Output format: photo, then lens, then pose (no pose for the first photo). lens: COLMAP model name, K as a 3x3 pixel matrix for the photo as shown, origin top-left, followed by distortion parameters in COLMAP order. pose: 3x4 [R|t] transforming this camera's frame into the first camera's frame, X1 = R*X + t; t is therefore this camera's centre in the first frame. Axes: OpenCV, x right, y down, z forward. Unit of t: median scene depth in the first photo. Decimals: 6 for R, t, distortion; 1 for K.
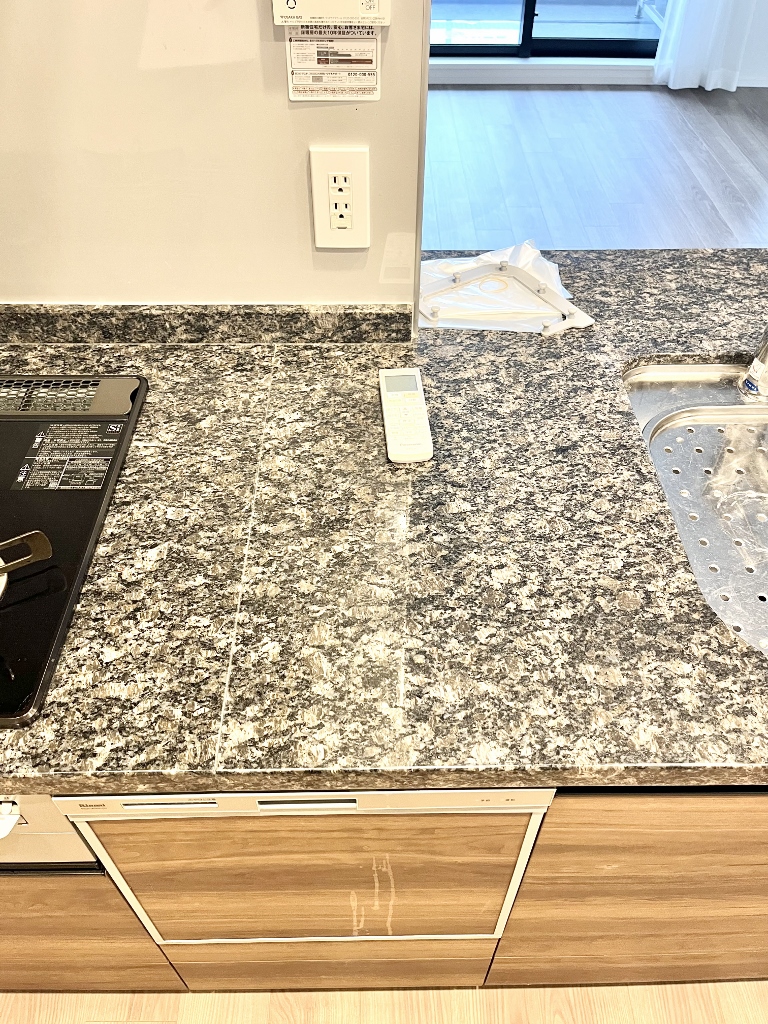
lens RADIAL K [[769.9, 0, 384.0], [0, 769.9, 512.0], [0, 0, 1]] dist [0.074376, -0.102868]
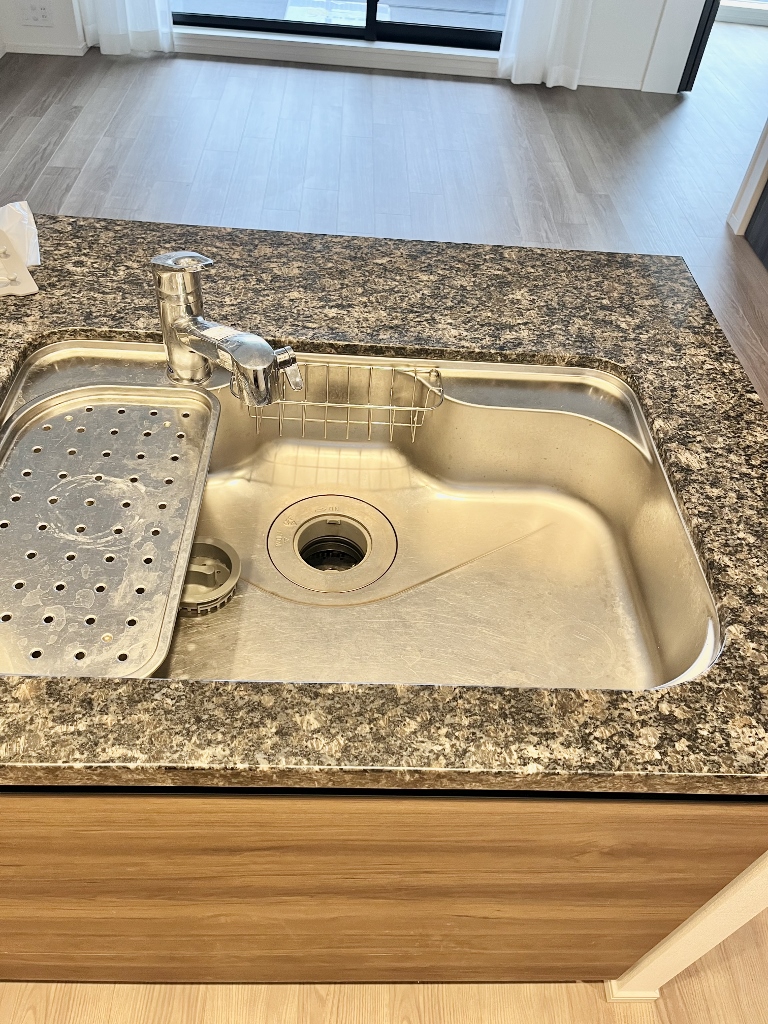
lens RADIAL K [[769.9, 0, 384.0], [0, 769.9, 512.0], [0, 0, 1]] dist [0.074376, -0.102868]
pose [[0.997819, 0.046968, 0.046388, 0.727785], [-0.047578, 0.998794, 0.012132, -0.008318], [-0.045762, -0.014312, 0.998850, 0.032478]]
